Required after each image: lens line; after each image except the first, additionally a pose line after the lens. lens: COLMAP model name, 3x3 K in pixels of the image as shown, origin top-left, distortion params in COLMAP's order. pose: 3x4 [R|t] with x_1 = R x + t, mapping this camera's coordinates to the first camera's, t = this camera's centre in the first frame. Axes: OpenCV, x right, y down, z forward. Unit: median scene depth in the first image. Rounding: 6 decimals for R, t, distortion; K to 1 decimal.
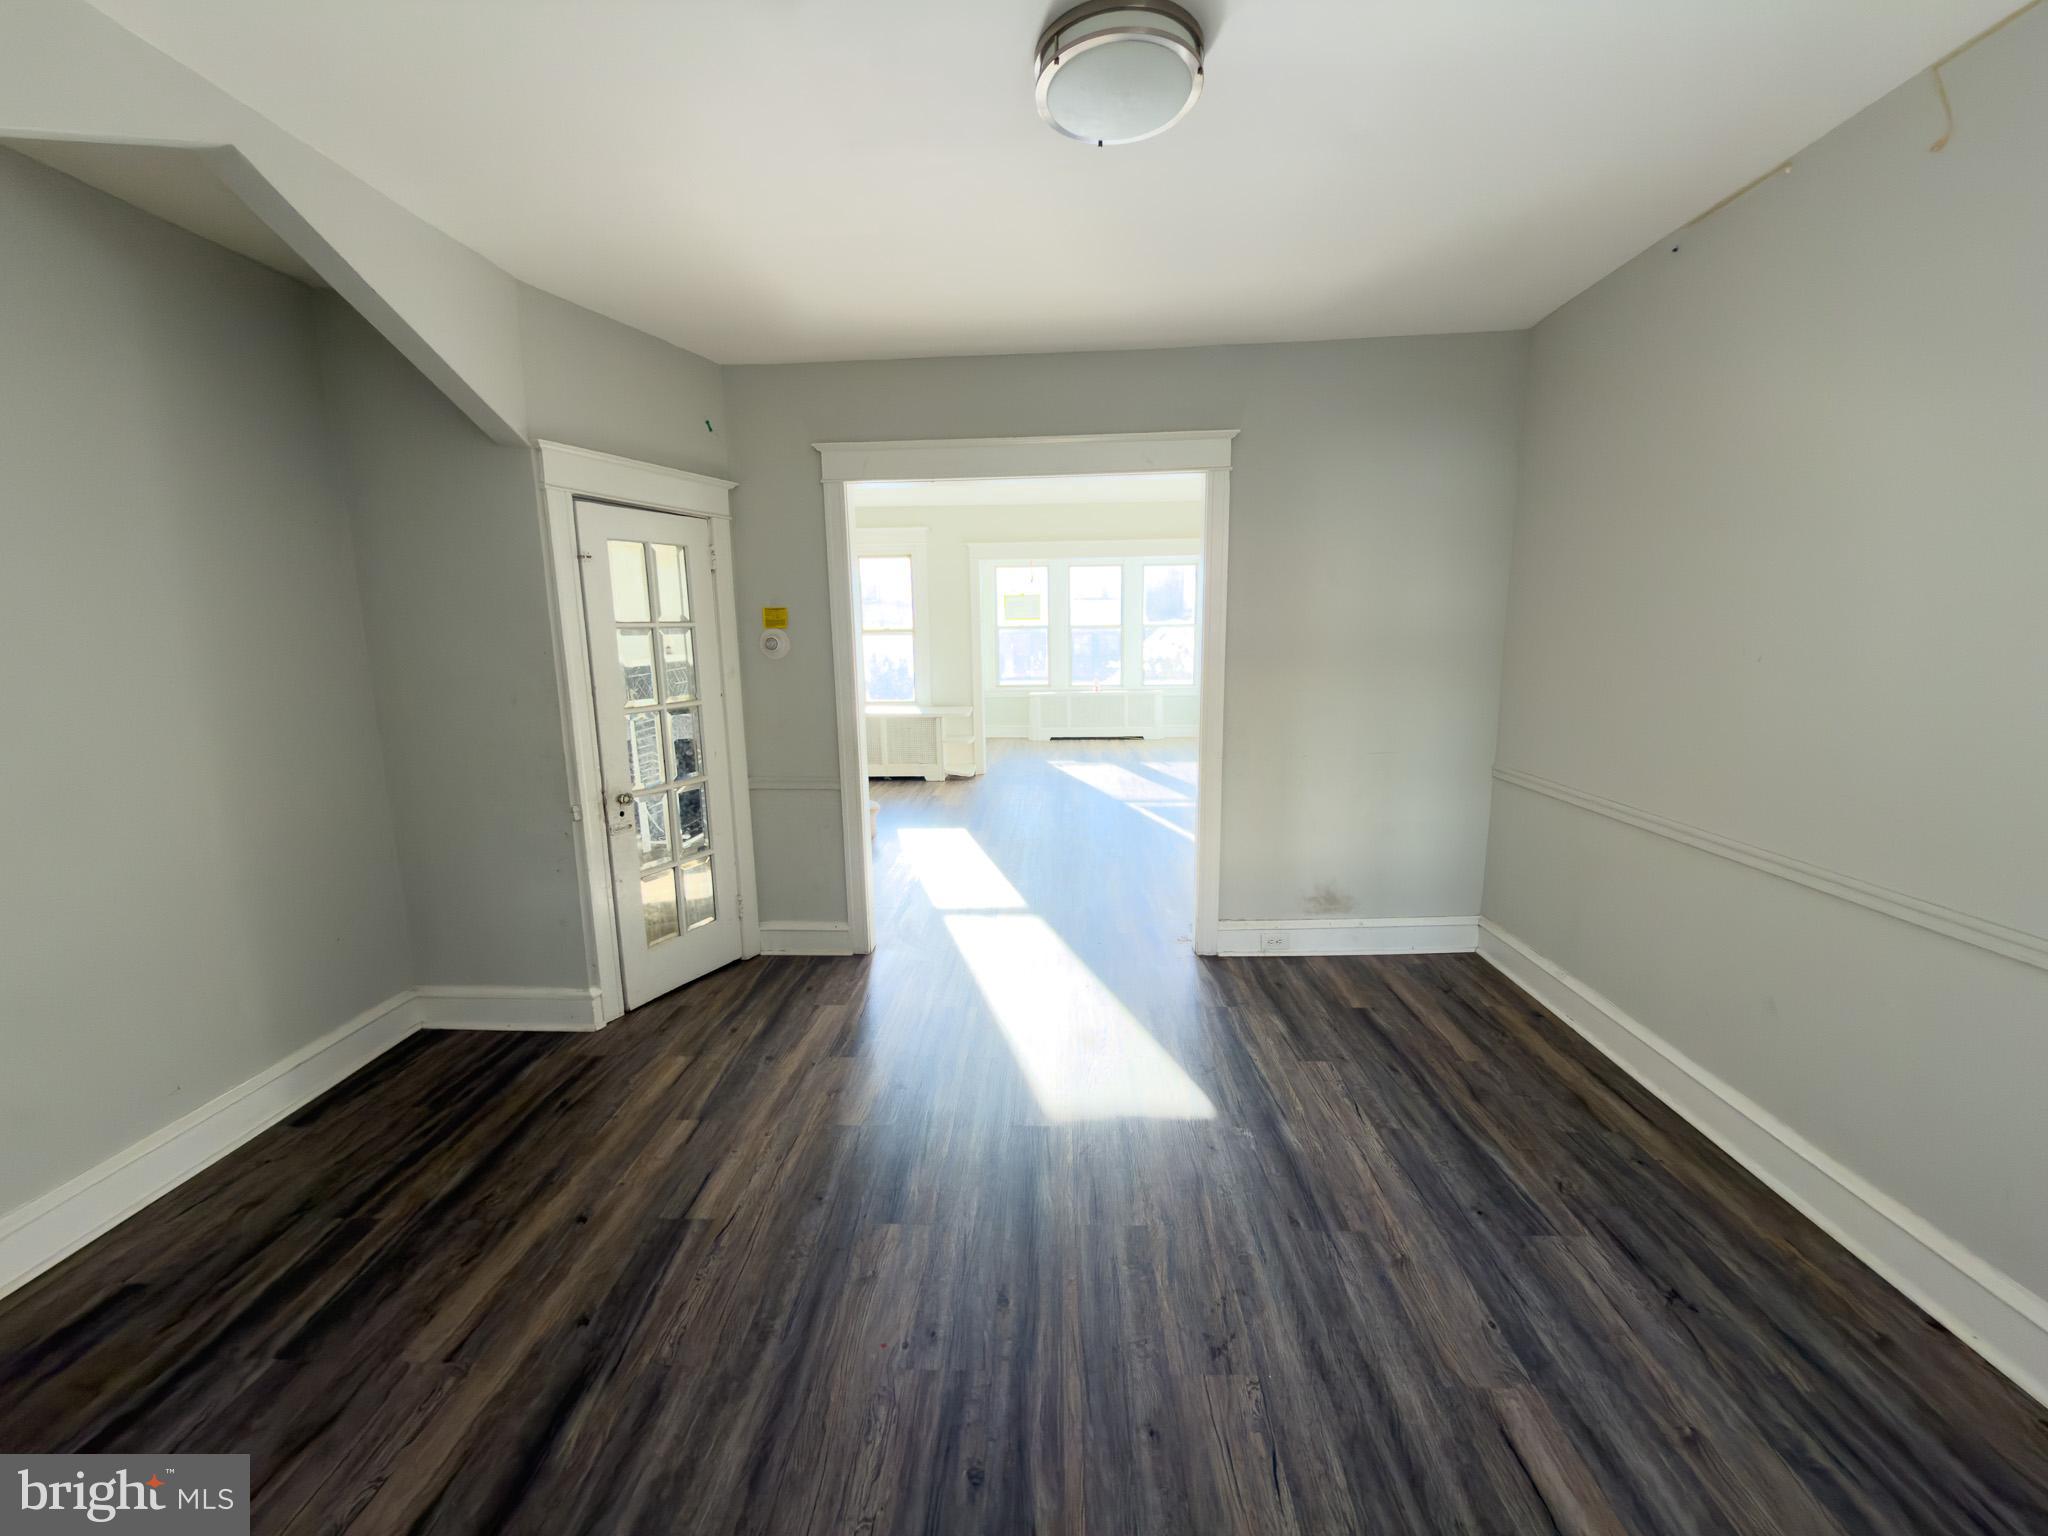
lens RADIAL K [[813.3, 0, 1022.9], [0, 813.3, 766.3], [0, 0, 1]] dist [-0.000354, -0.000080]
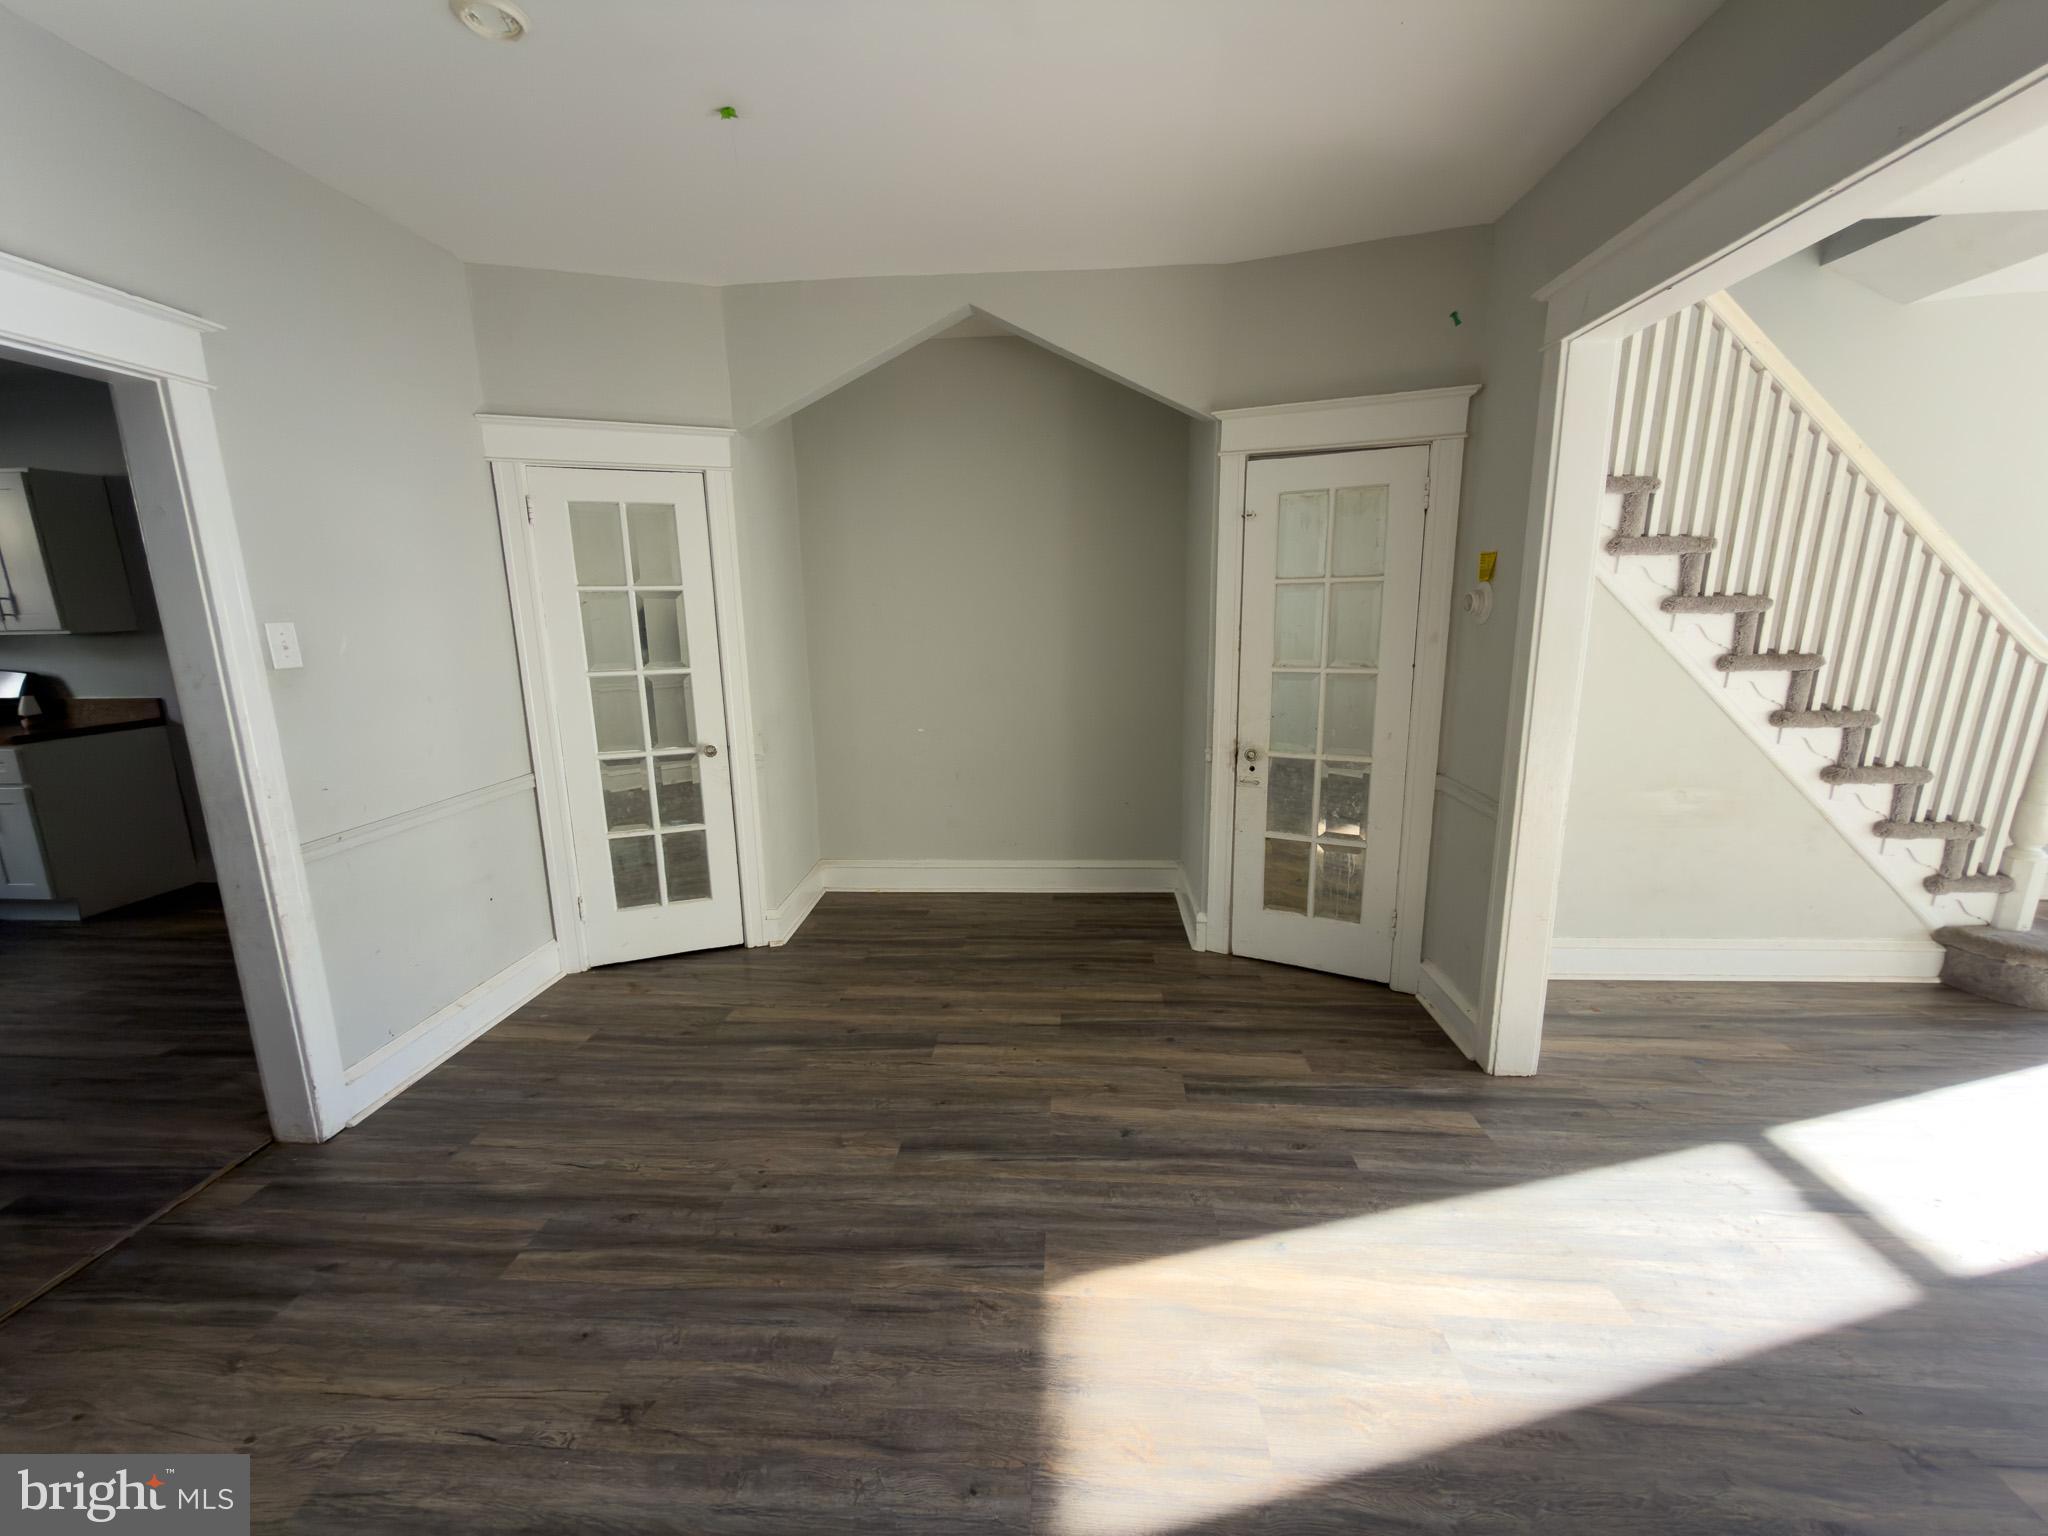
lens RADIAL K [[813.3, 0, 1022.9], [0, 813.3, 766.3], [0, 0, 1]] dist [-0.000354, -0.000080]
pose [[-0.022957, 0.208511, -0.977750, 0.663776], [-0.153804, 0.965628, 0.209538, -0.148227], [0.987835, 0.155192, 0.009902, 0.915478]]
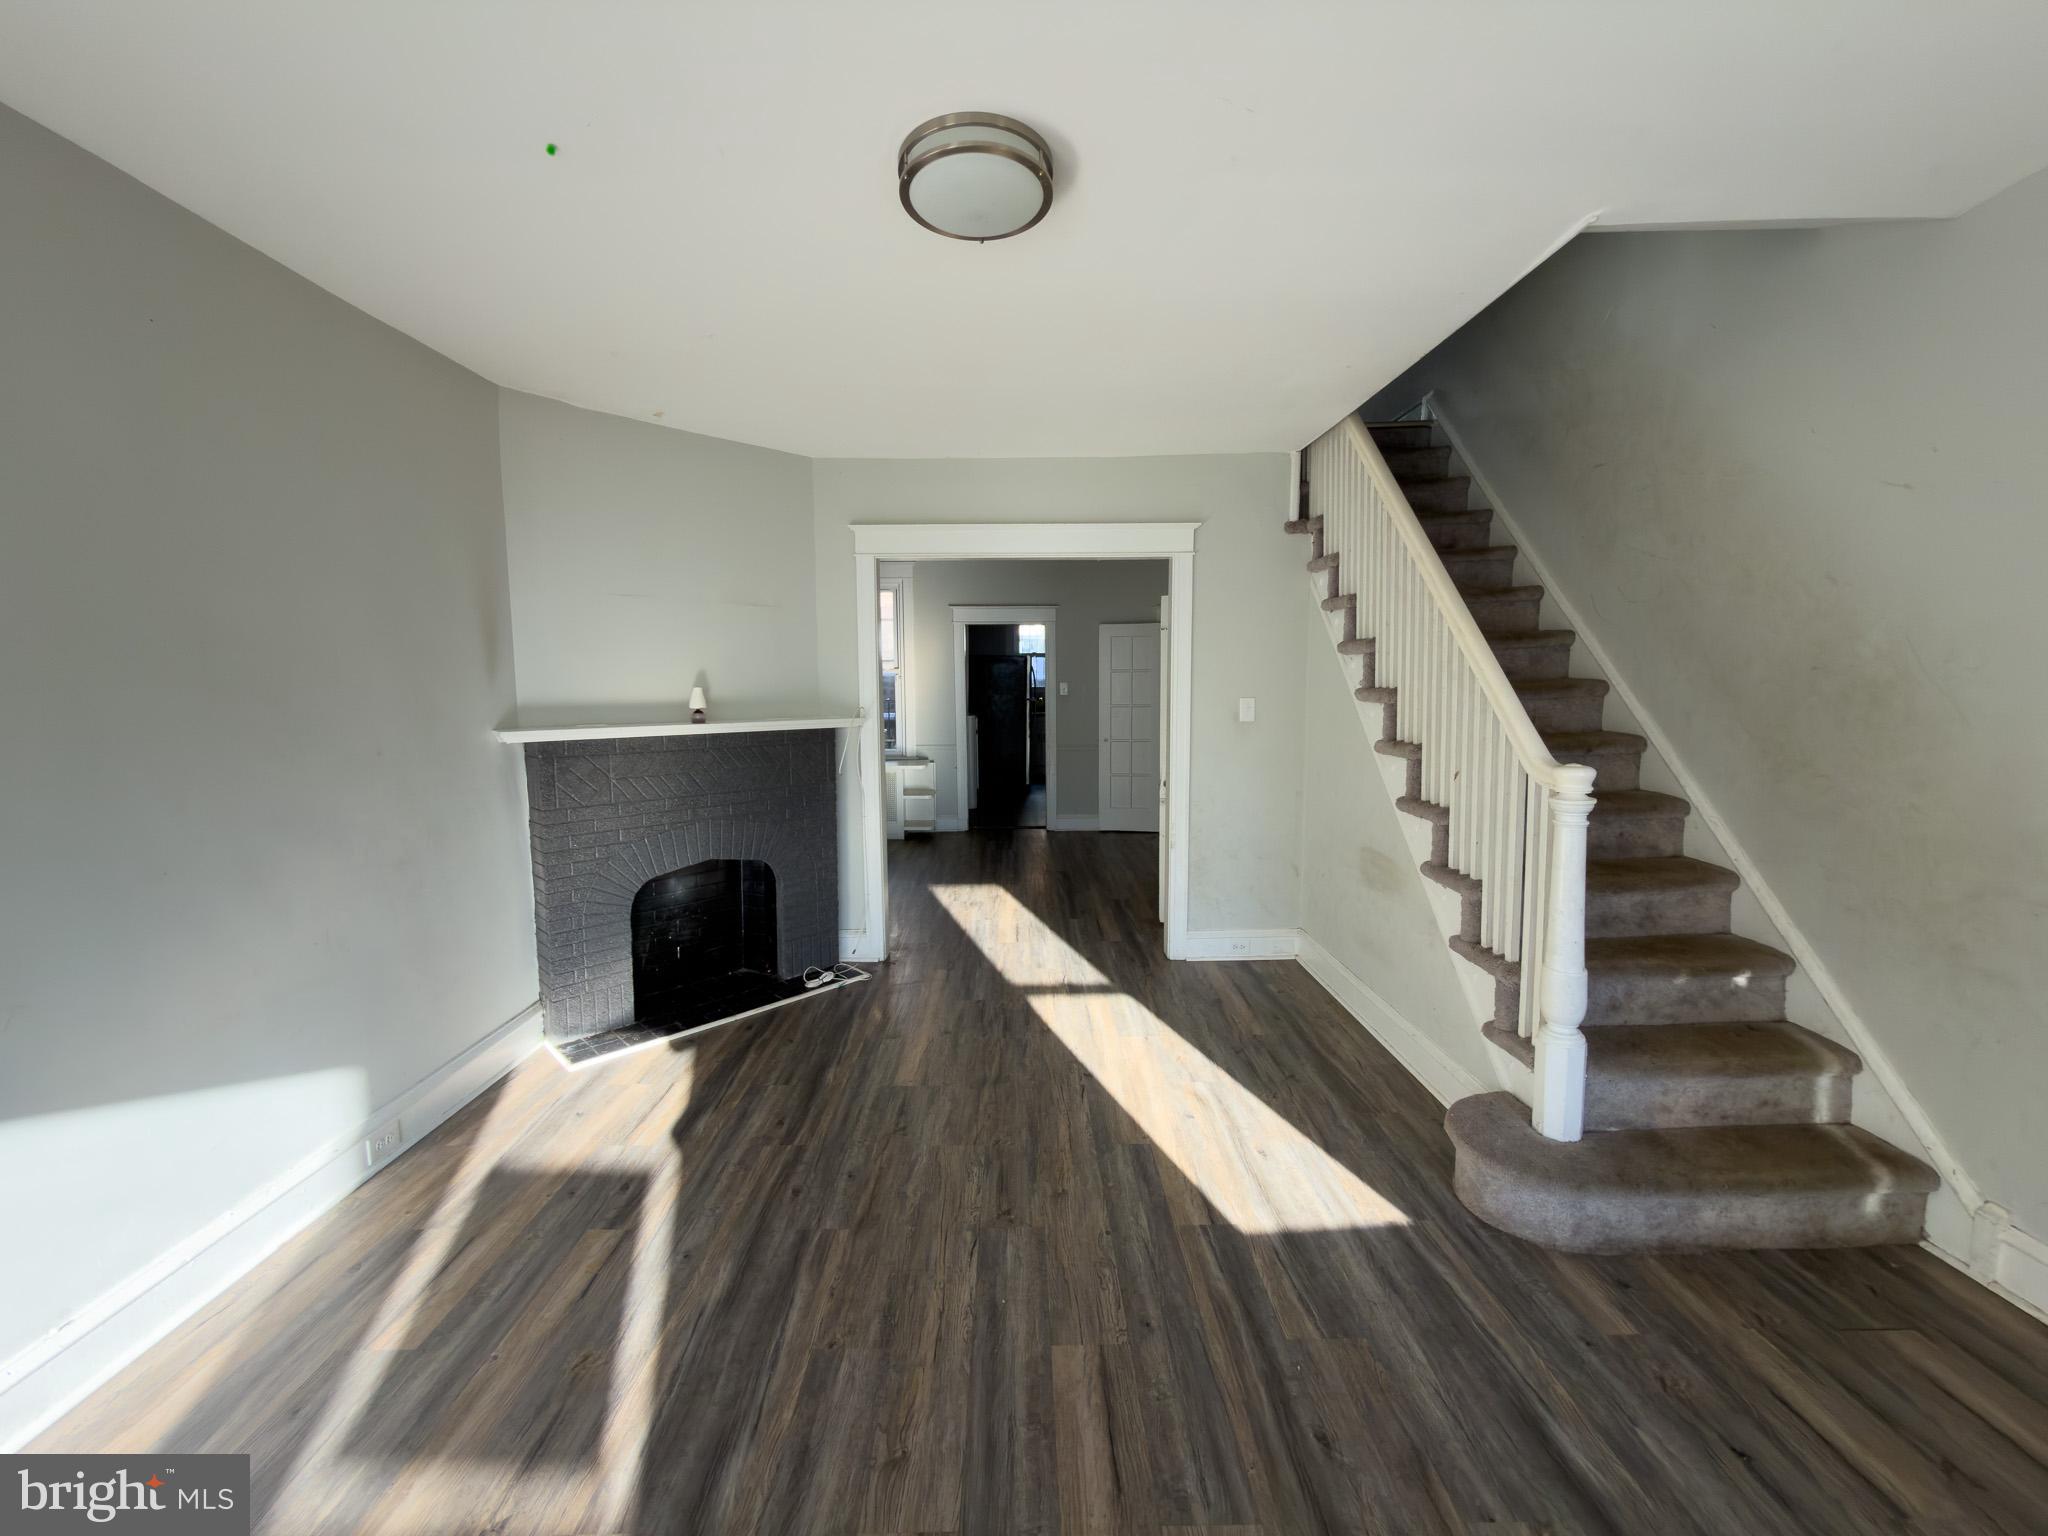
lens RADIAL K [[813.3, 0, 1022.9], [0, 813.3, 766.3], [0, 0, 1]] dist [-0.000354, -0.000080]
pose [[-0.998330, 0.030985, -0.048748, 0.101913], [0.016138, 0.959962, 0.279664, -0.568427], [0.055461, 0.278411, -0.958860, 3.244611]]
